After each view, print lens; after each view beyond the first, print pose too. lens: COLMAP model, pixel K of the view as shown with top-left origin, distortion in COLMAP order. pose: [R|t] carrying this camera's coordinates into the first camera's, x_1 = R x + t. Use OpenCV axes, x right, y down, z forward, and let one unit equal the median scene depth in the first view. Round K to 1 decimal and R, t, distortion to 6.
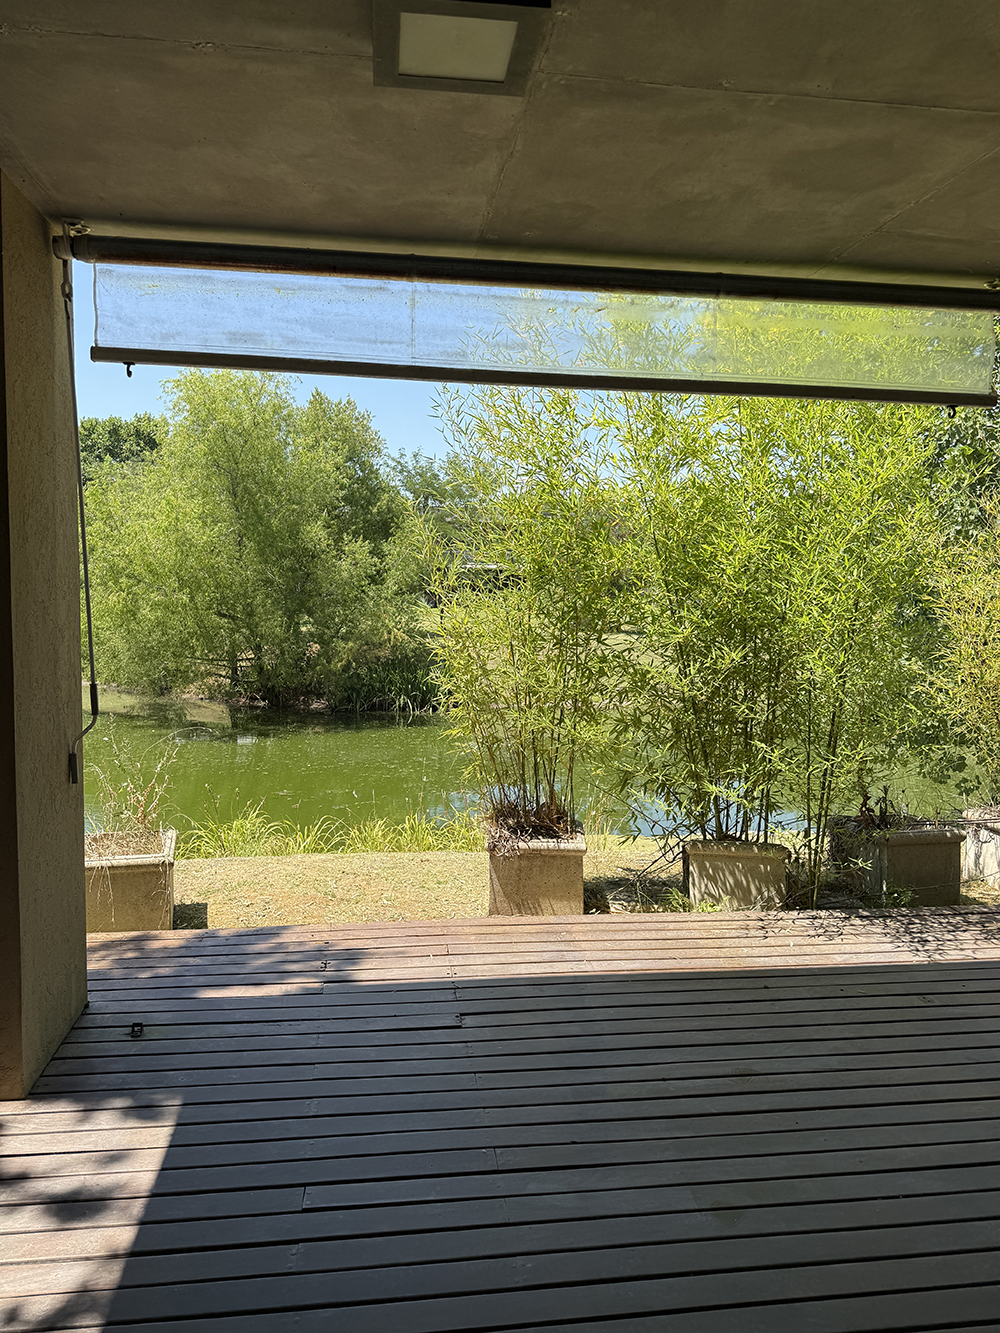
lens RADIAL K [[930.0, 0, 499.1], [0, 930.0, 667.9], [0, 0, 1]] dist [0.080684, -0.109570]
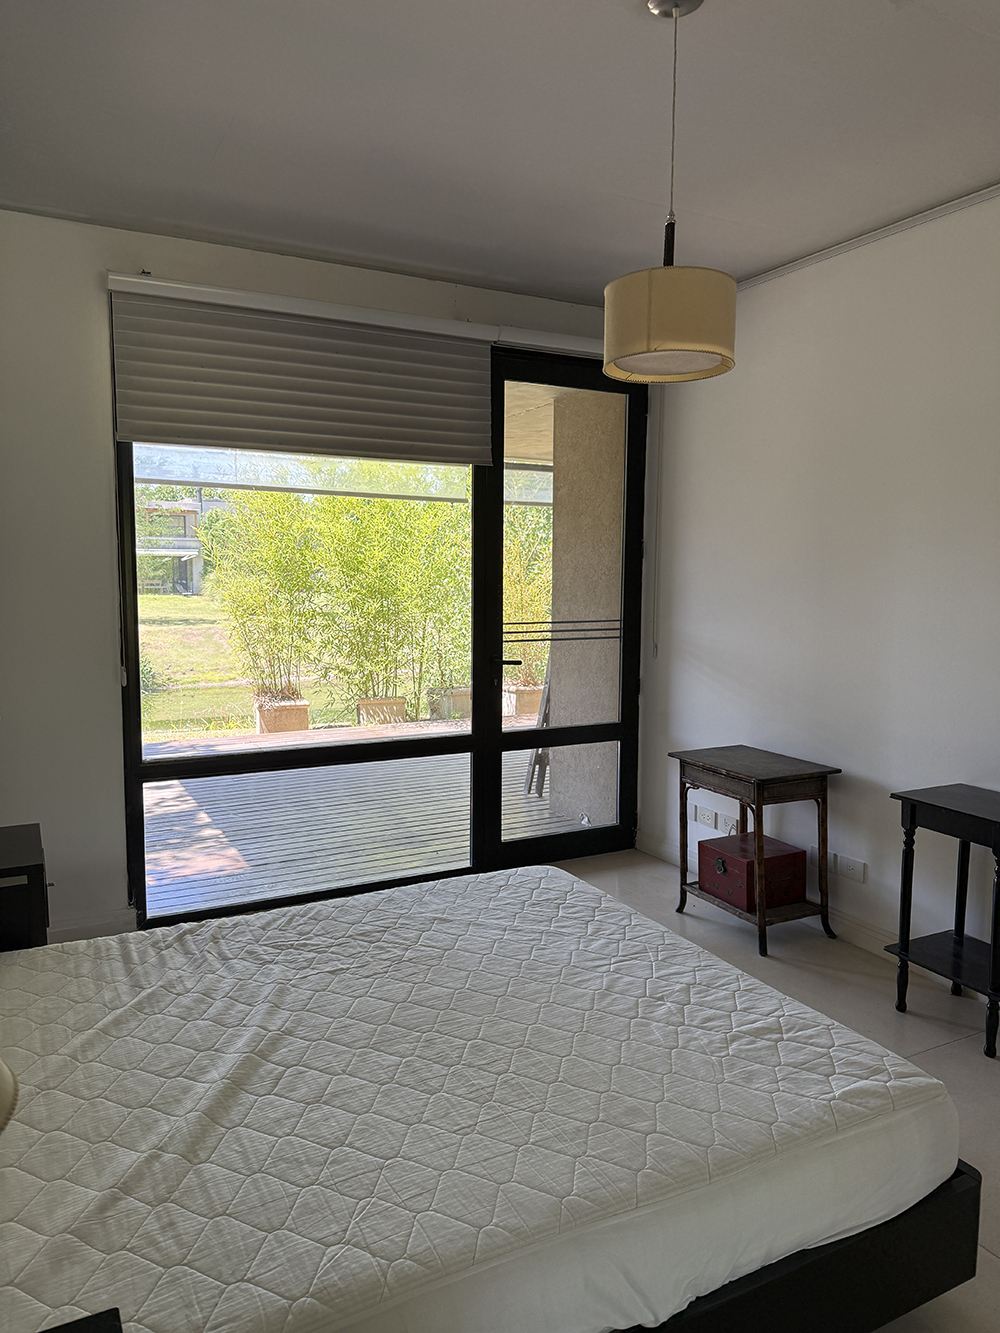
lens RADIAL K [[930.0, 0, 500.5], [0, 930.0, 668.2], [0, 0, 1]] dist [0.080684, -0.109570]
pose [[0.937728, -0.045984, 0.344314, -0.209391], [0.040772, 0.998918, 0.022366, 0.087671], [-0.344970, -0.006935, 0.938588, -1.033012]]
